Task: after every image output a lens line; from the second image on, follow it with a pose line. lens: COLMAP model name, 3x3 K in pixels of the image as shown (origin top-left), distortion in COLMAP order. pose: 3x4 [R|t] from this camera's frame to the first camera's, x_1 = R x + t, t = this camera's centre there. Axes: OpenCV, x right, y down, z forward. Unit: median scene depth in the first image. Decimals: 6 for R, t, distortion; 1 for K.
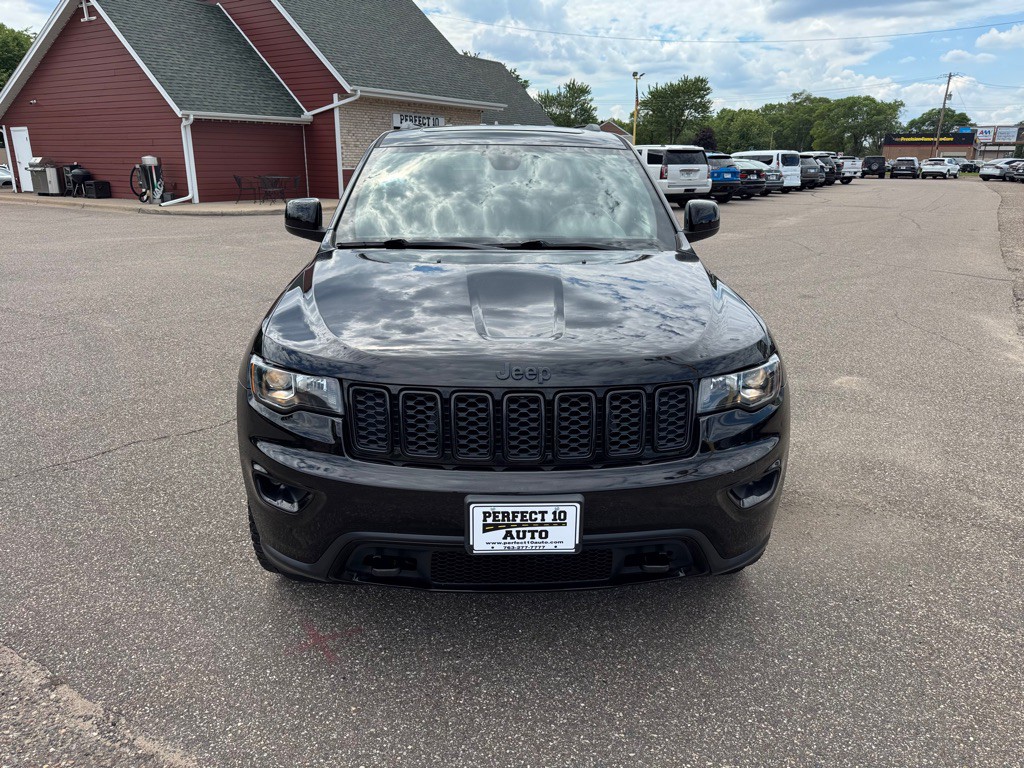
lens RADIAL K [[735.2, 0, 517.4], [0, 735.2, 391.9], [0, 0, 1]] dist [0.028968, -0.027379]
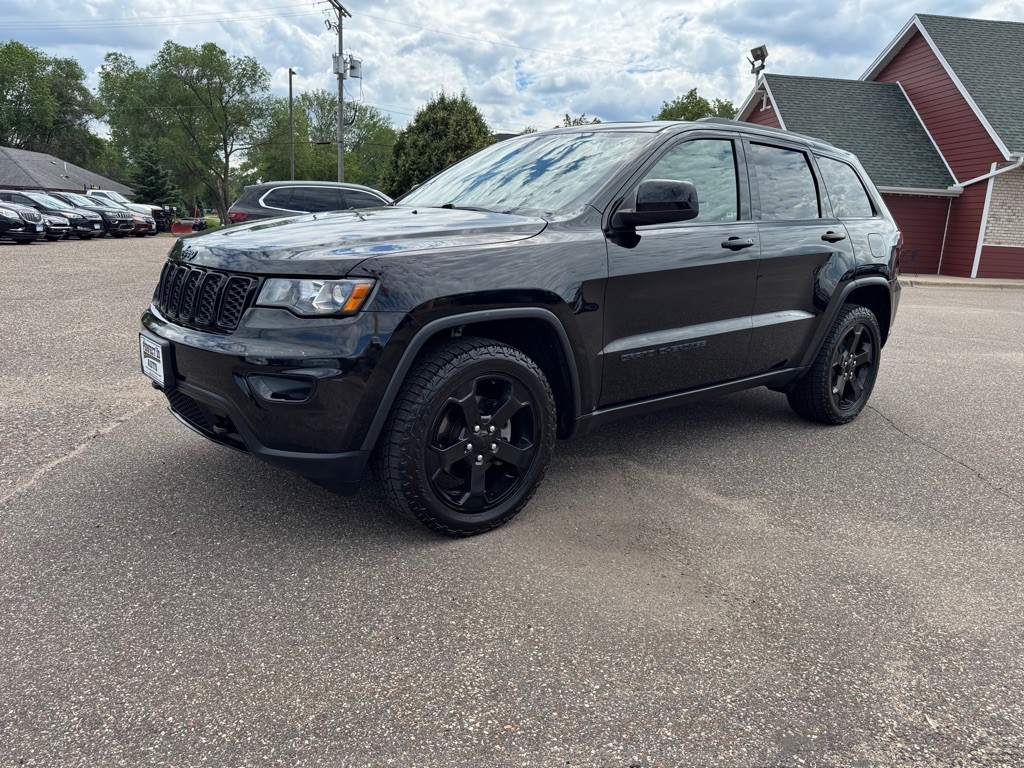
lens RADIAL K [[735.2, 0, 517.4], [0, 735.2, 391.9], [0, 0, 1]] dist [0.028968, -0.027379]
pose [[0.607659, 0.196659, -0.769465, 1.470907], [-0.281145, 0.959385, 0.023174, 0.017908], [0.742771, 0.202249, 0.638269, 0.620057]]
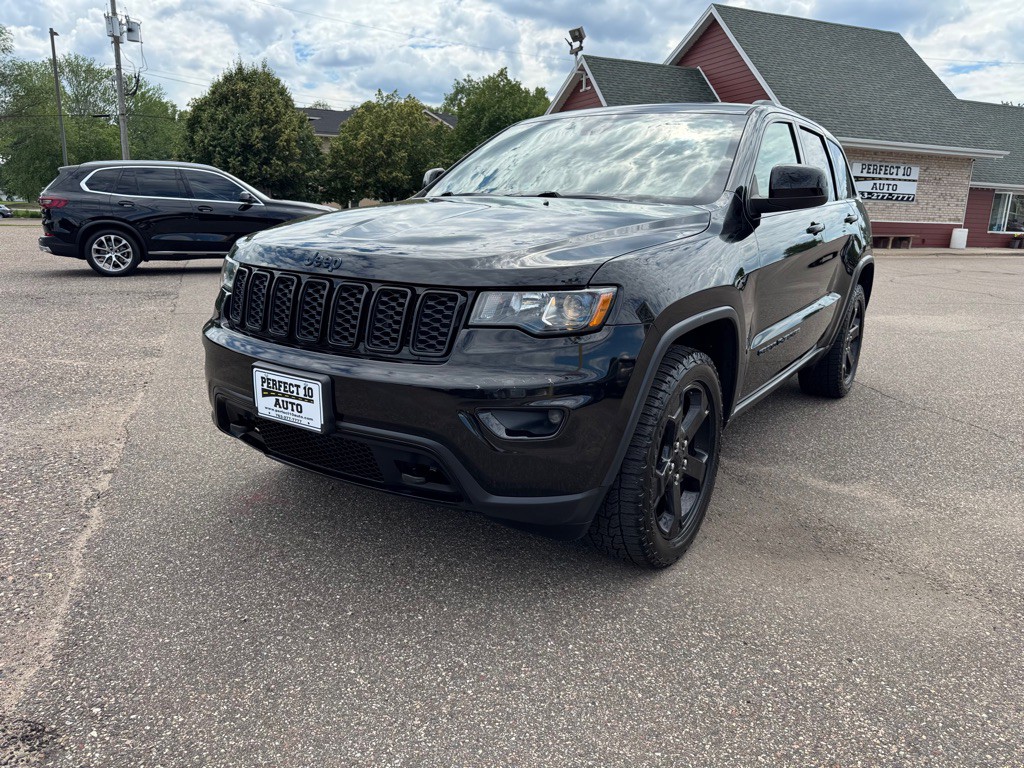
lens RADIAL K [[735.2, 0, 517.4], [0, 735.2, 391.9], [0, 0, 1]] dist [0.028968, -0.027379]
pose [[0.801154, 0.158337, -0.577133, 0.889327], [-0.203933, 0.978877, -0.014536, 0.117953], [0.562641, 0.129342, 0.816521, 0.290191]]
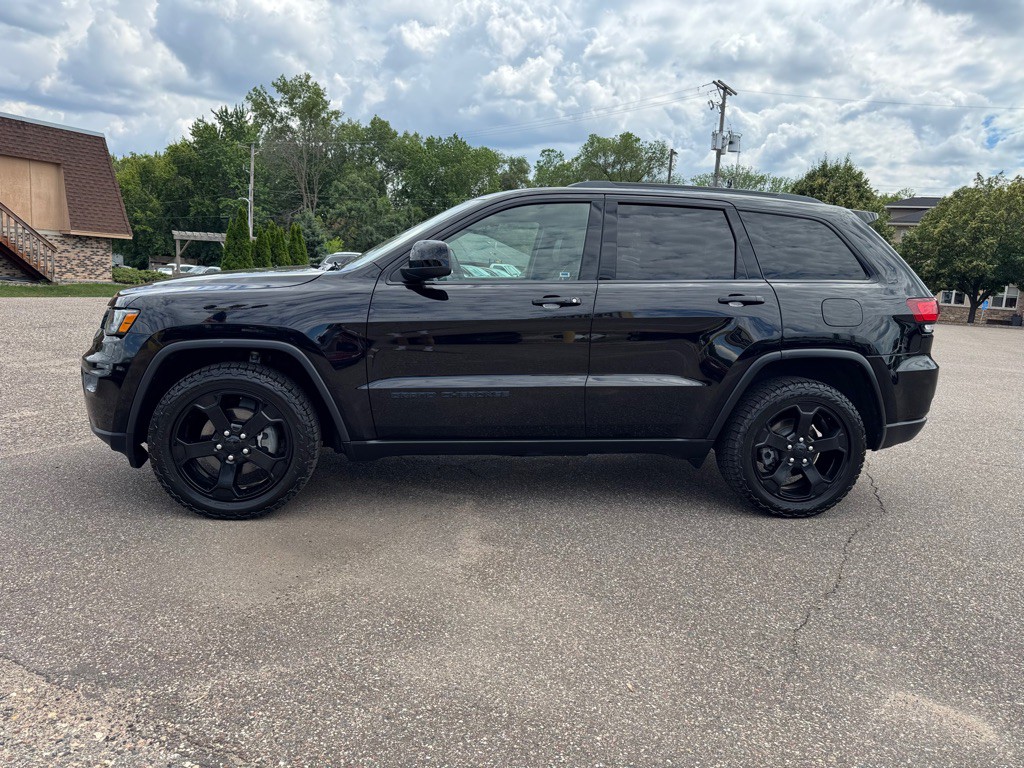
lens RADIAL K [[748.9, 0, 512.0], [0, 748.9, 384.0], [0, 0, 1]] dist [0.017202, -0.027895]
pose [[0.089122, 0.145884, -0.985279, 2.125903], [-0.359092, 0.927396, 0.104833, -0.379036], [0.929037, 0.344463, 0.135037, 1.758731]]
